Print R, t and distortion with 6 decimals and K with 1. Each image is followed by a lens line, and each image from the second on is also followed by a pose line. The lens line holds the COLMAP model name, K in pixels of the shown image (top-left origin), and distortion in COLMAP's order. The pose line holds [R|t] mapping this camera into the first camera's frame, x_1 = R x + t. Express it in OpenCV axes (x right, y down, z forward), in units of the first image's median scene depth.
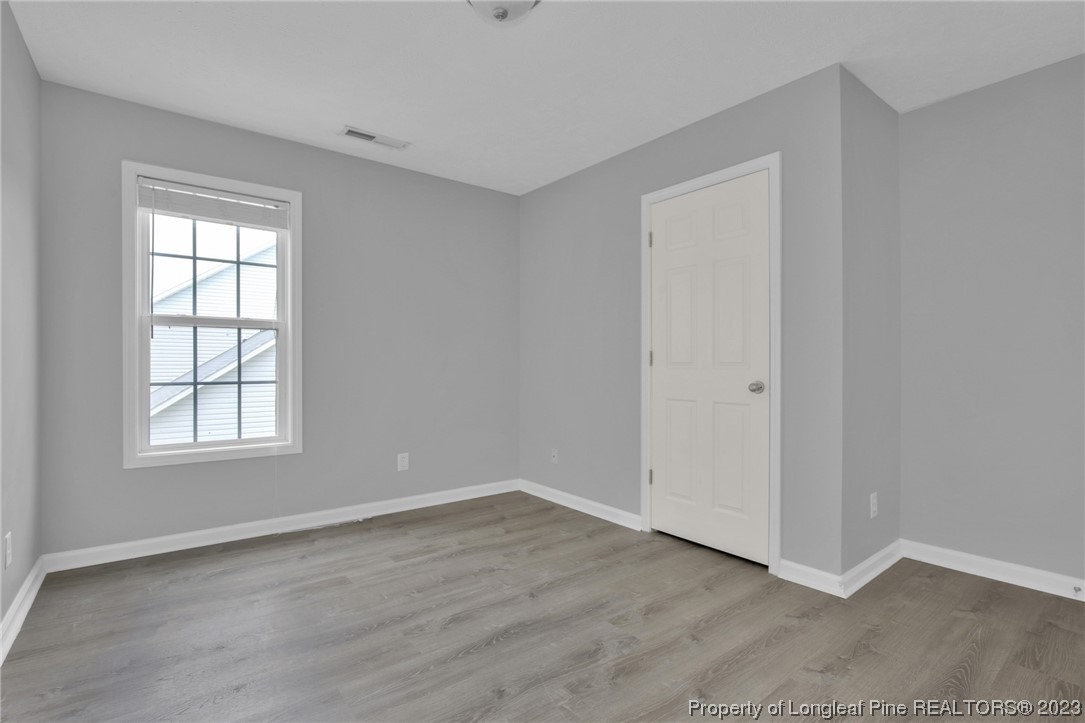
lens RADIAL K [[506.1, 0, 537.4], [0, 506.1, 359.7], [0, 0, 1]] dist [-0.036877, 0.010582]
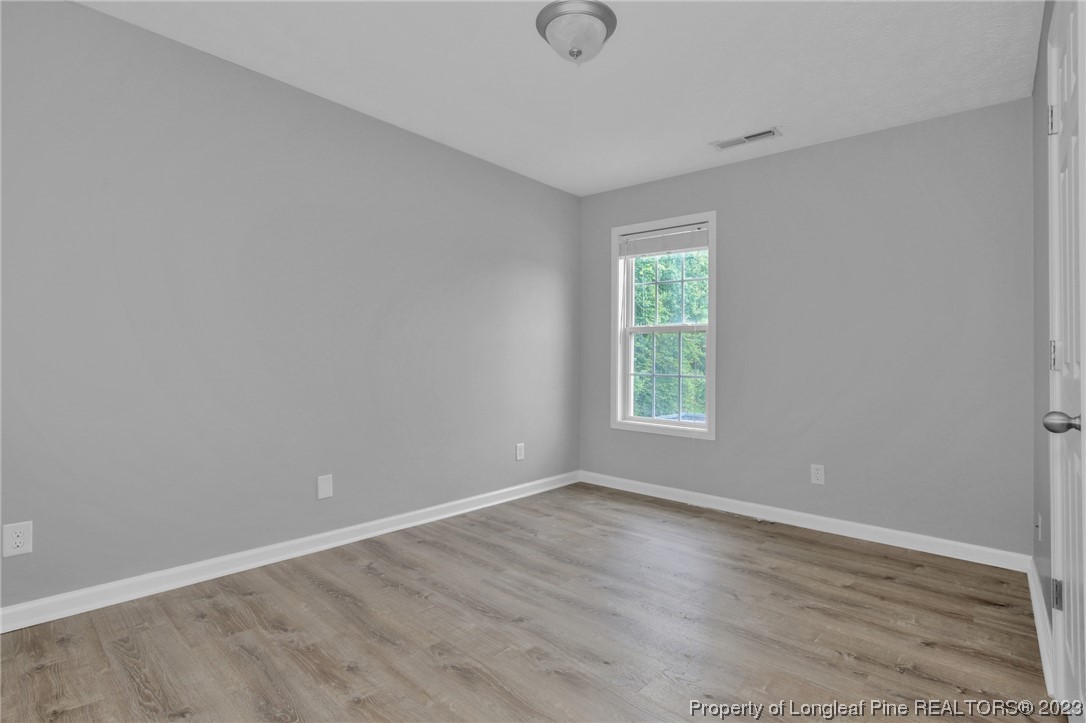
lens RADIAL K [[524.4, 0, 543.6], [0, 524.4, 348.8], [0, 0, 1]] dist [-0.024718, -0.000094]
pose [[0.203268, -0.014753, -0.979012, 0.648262], [-0.012381, 0.999768, -0.017636, 0.005099], [0.979045, 0.015706, 0.203038, 0.414478]]
